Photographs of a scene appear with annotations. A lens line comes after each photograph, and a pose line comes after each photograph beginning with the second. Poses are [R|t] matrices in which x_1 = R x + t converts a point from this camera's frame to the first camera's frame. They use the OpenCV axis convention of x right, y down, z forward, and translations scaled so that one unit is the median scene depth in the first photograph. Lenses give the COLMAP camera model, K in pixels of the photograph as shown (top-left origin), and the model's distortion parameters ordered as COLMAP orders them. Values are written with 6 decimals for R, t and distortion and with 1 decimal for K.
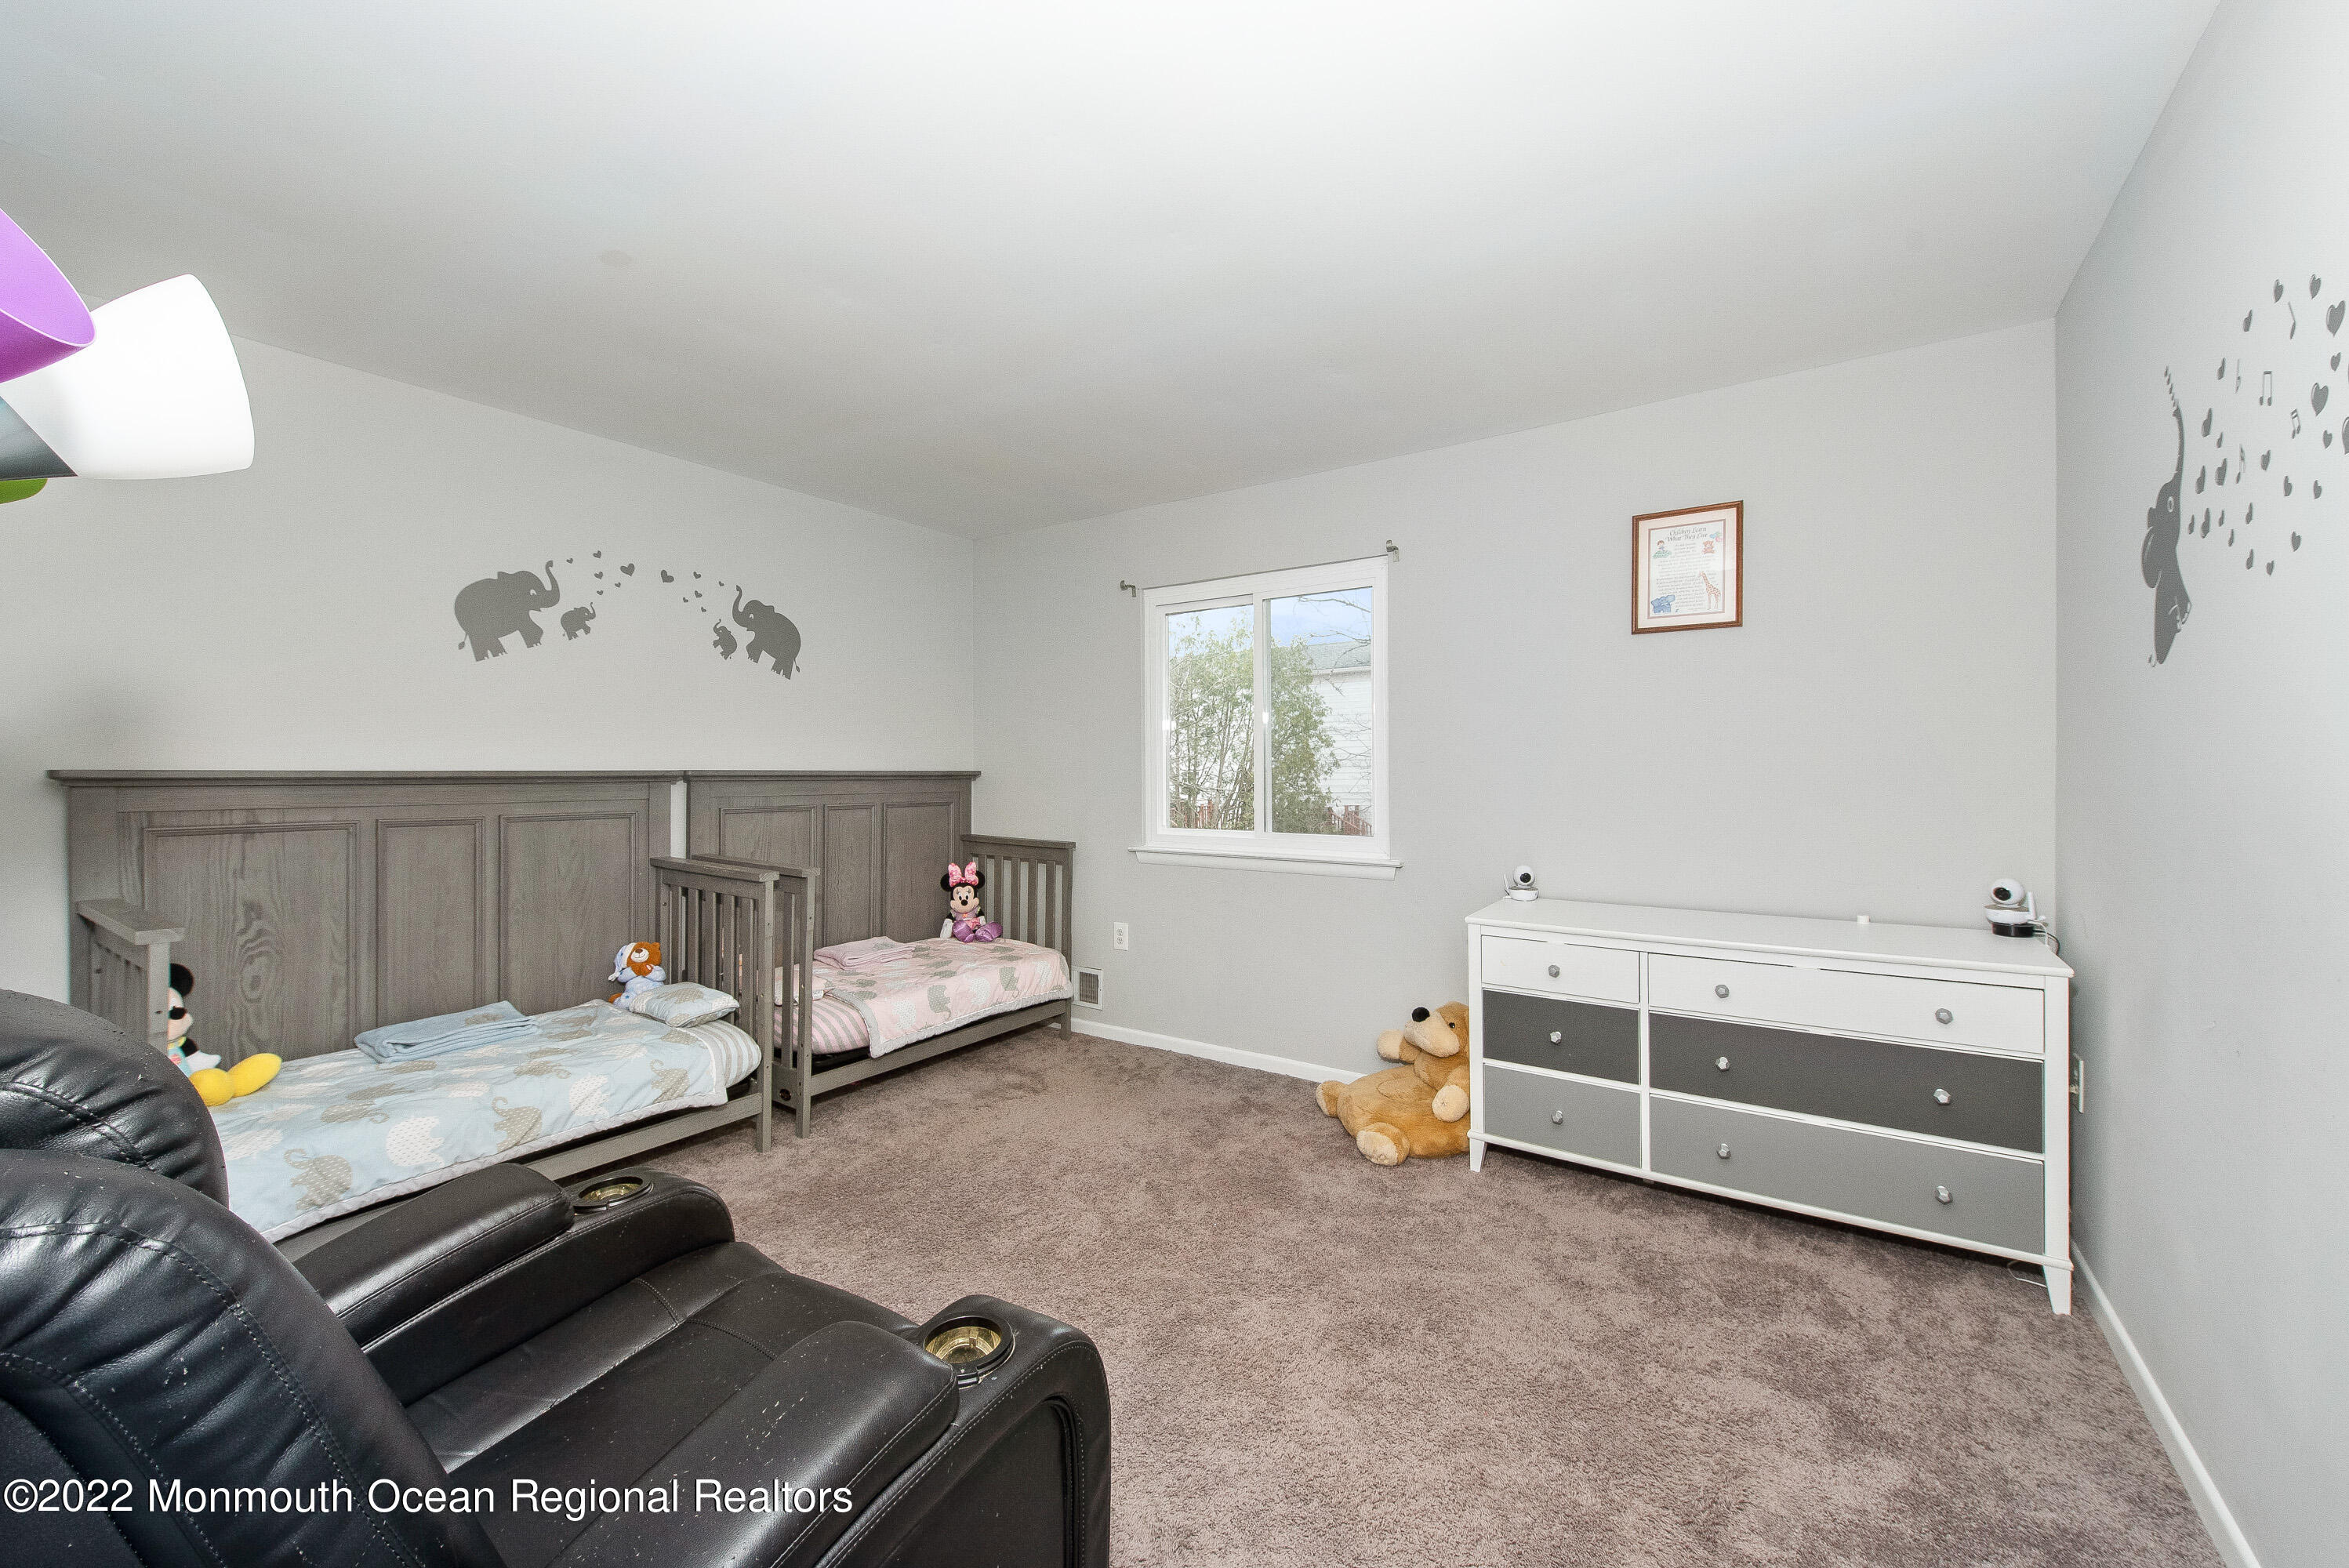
lens RADIAL K [[927.5, 0, 1174.6], [0, 927.5, 775.9], [0, 0, 1]] dist [0.002058, -0.000198]
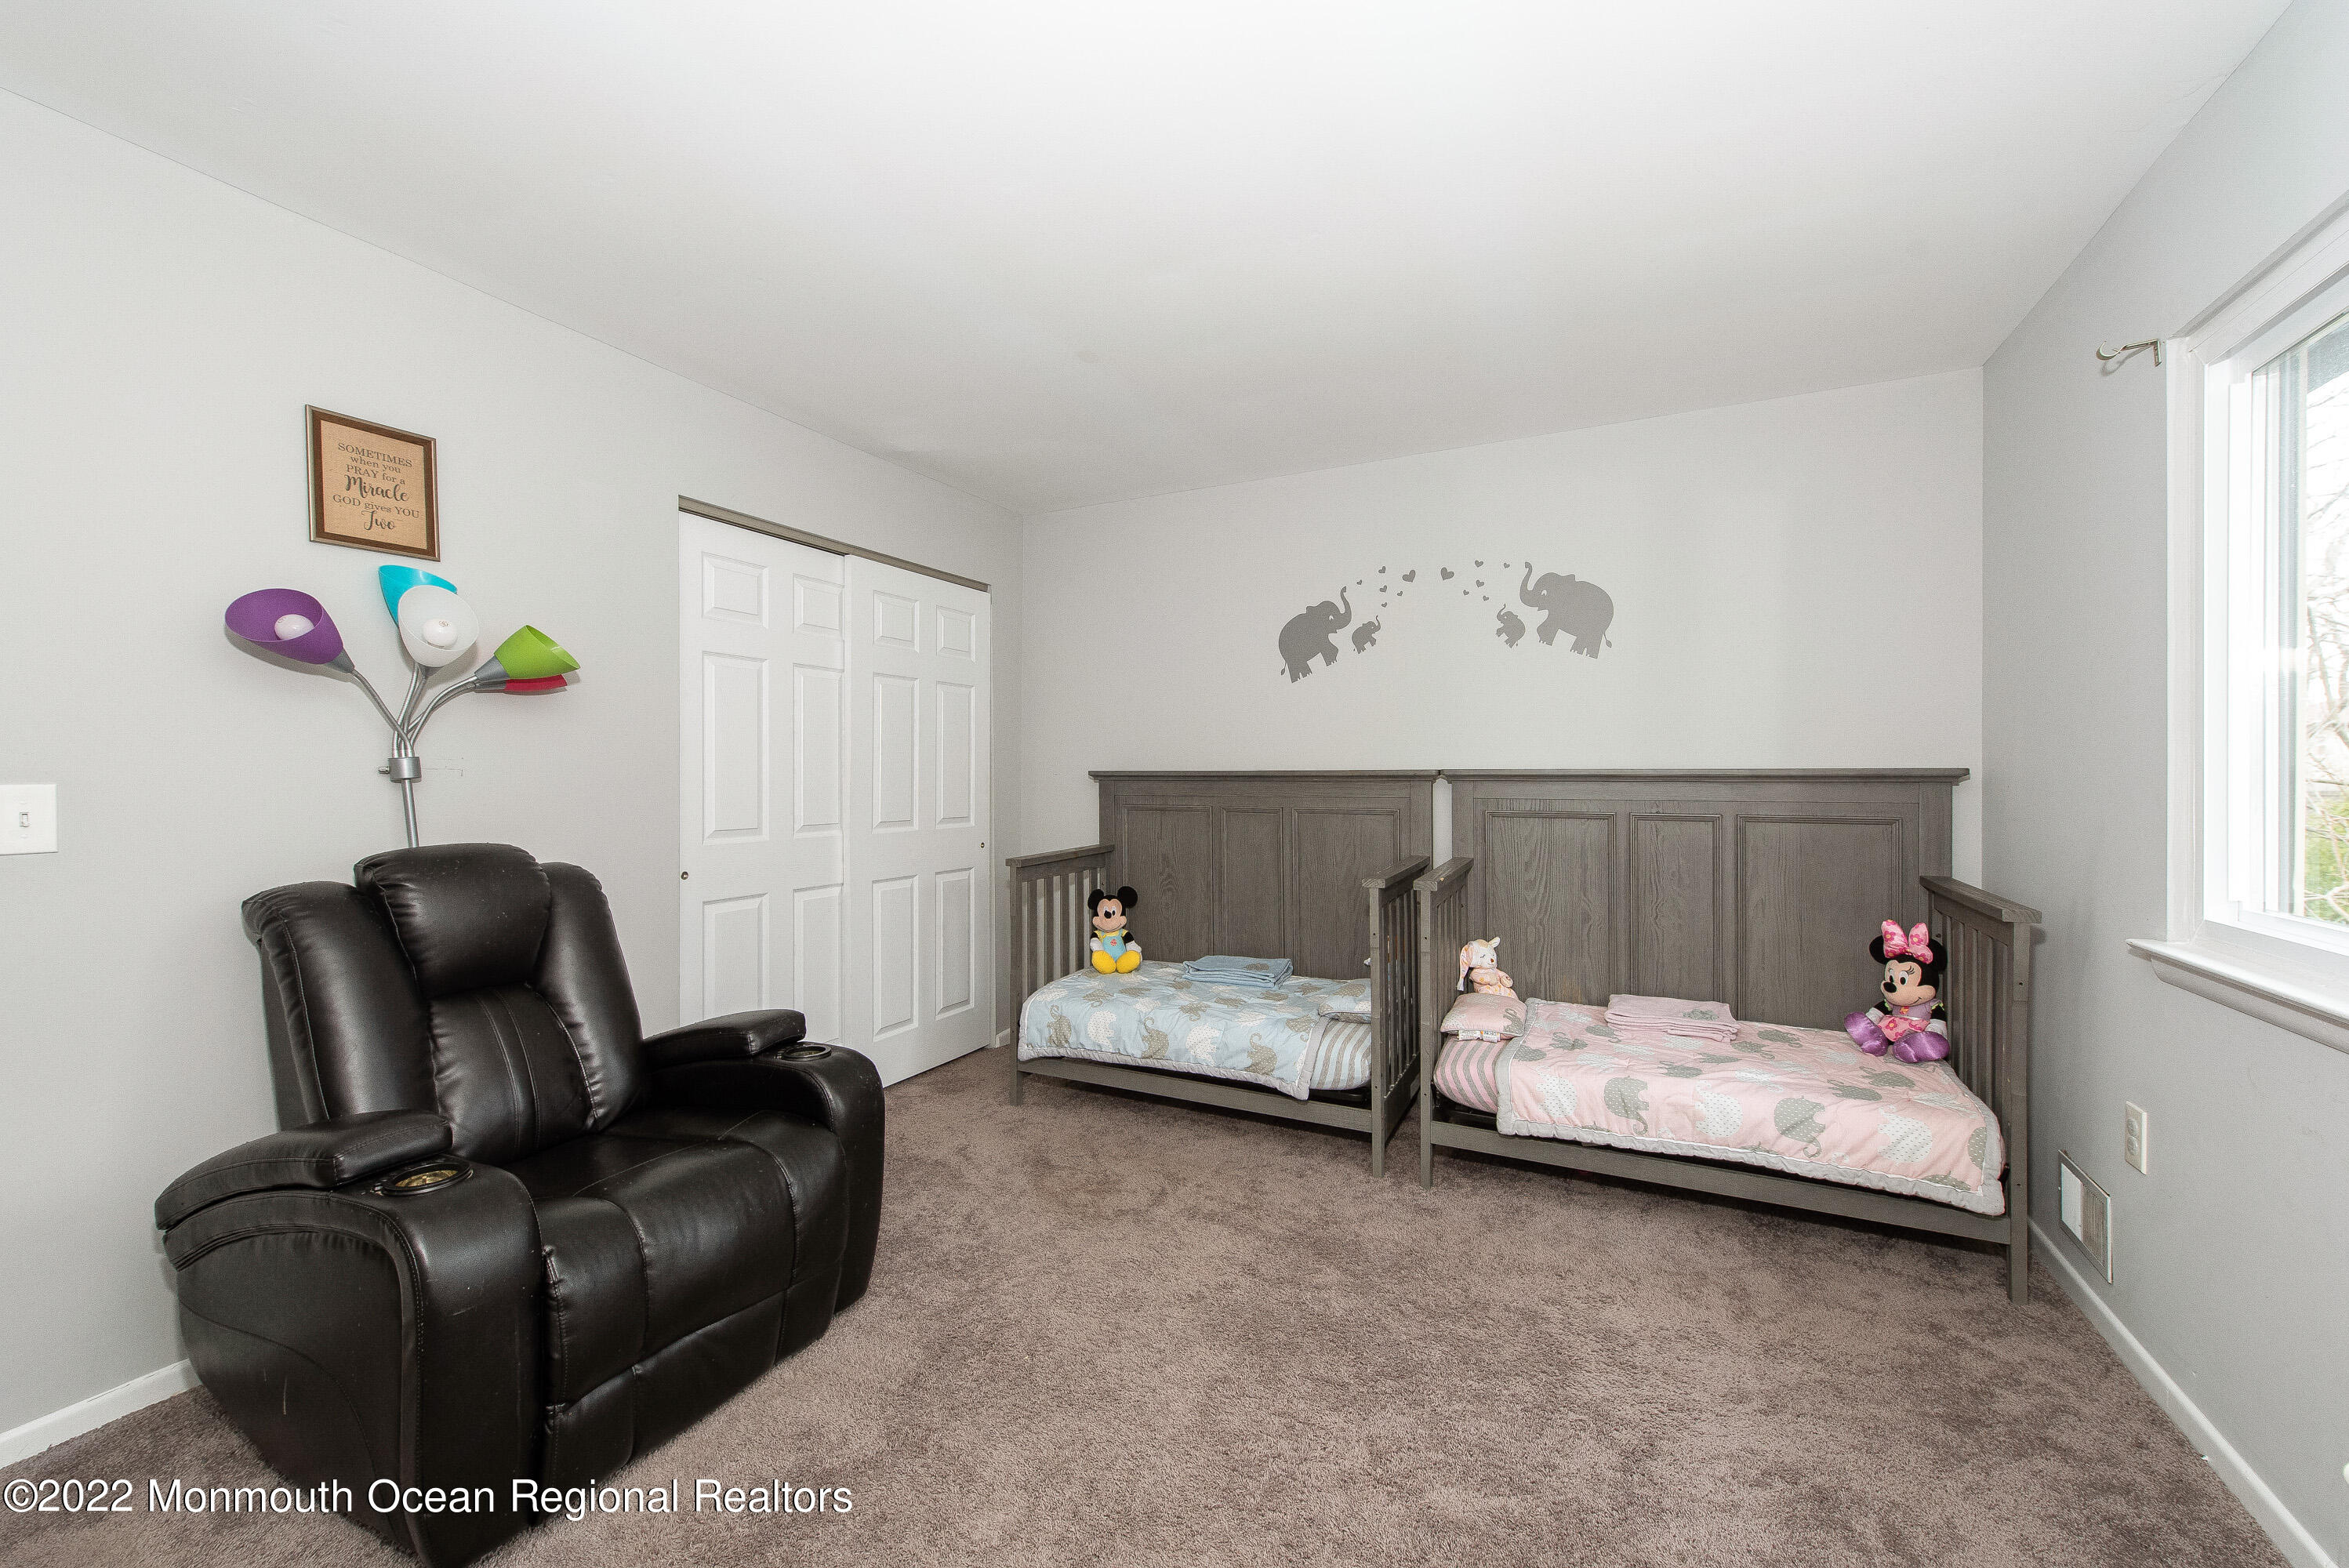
lens RADIAL K [[927.5, 0, 1174.1], [0, 927.5, 779.9], [0, 0, 1]] dist [0.002058, -0.000198]
pose [[0.125904, 0.003875, -0.992035, 0.395970], [-0.004023, 0.999986, 0.003395, 0.002623], [0.992034, 0.003564, 0.125917, 0.588455]]
